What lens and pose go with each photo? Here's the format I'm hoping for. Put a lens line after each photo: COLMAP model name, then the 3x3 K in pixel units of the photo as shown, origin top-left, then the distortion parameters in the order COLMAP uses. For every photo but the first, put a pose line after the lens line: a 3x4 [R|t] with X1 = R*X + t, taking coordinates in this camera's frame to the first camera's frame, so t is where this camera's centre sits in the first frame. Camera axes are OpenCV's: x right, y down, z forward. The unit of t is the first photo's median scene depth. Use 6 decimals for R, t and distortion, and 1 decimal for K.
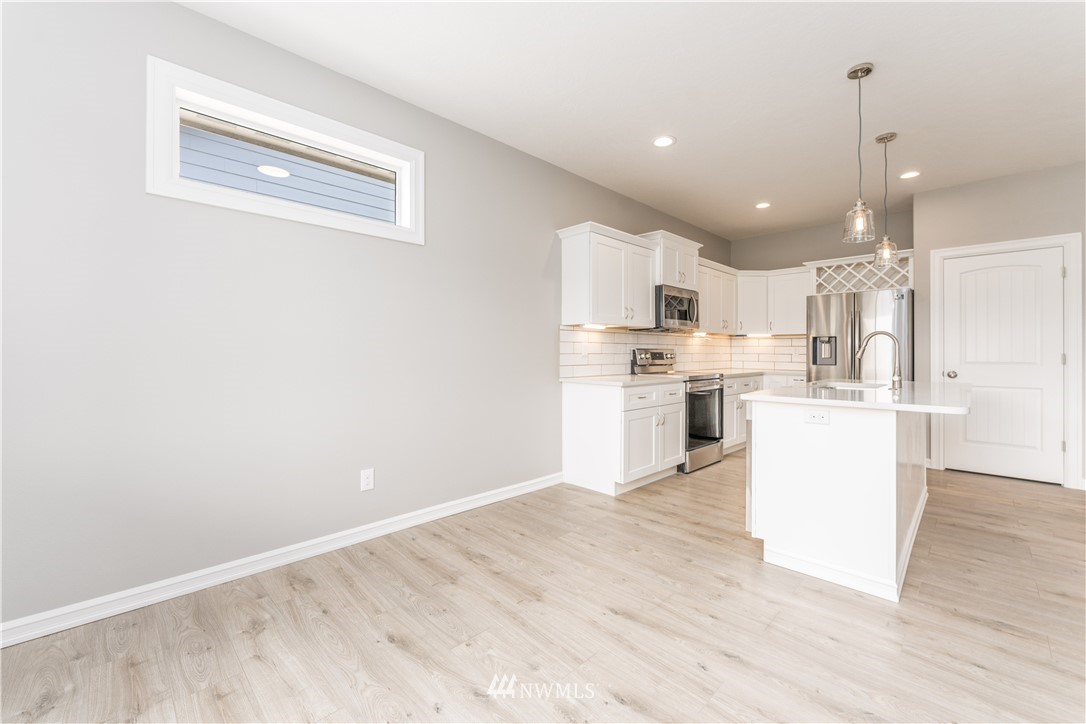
lens RADIAL K [[440.4, 0, 542.6], [0, 440.4, 353.5], [0, 0, 1]] dist [-0.007242, -0.000028]
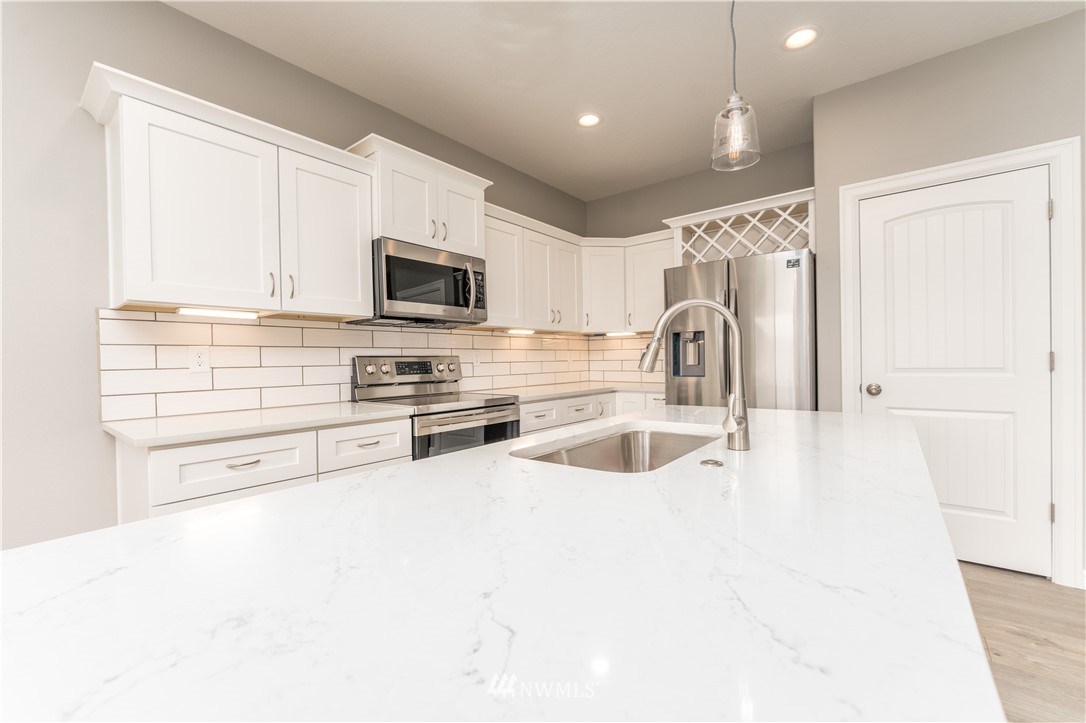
lens RADIAL K [[440.4, 0, 546.5], [0, 440.4, 364.9], [0, 0, 1]] dist [-0.007242, -0.000028]
pose [[0.993676, -0.019303, 0.110611, 0.376677], [0.018371, 0.999787, 0.009432, -0.000630], [-0.110770, -0.007340, 0.993819, 0.401767]]
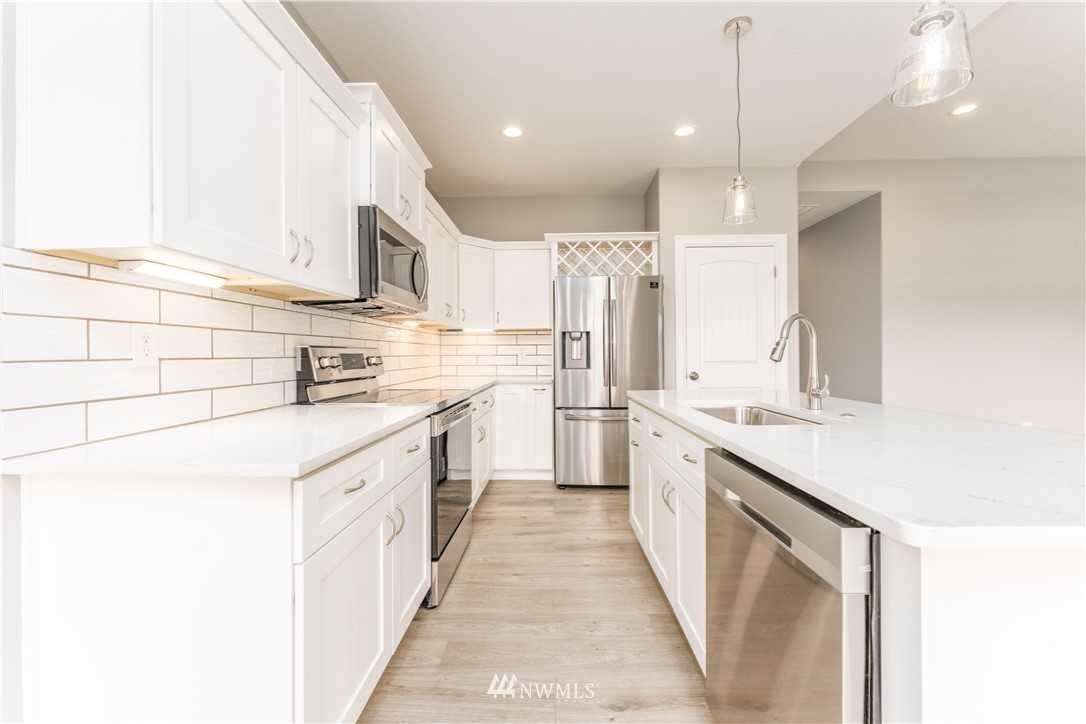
lens RADIAL K [[440.4, 0, 537.9], [0, 440.4, 352.5], [0, 0, 1]] dist [-0.007242, -0.000028]
pose [[0.727275, -0.004391, 0.686332, 0.074266], [0.009113, 0.999953, -0.003259, -0.000709], [-0.686286, 0.008625, 0.727281, 0.505854]]
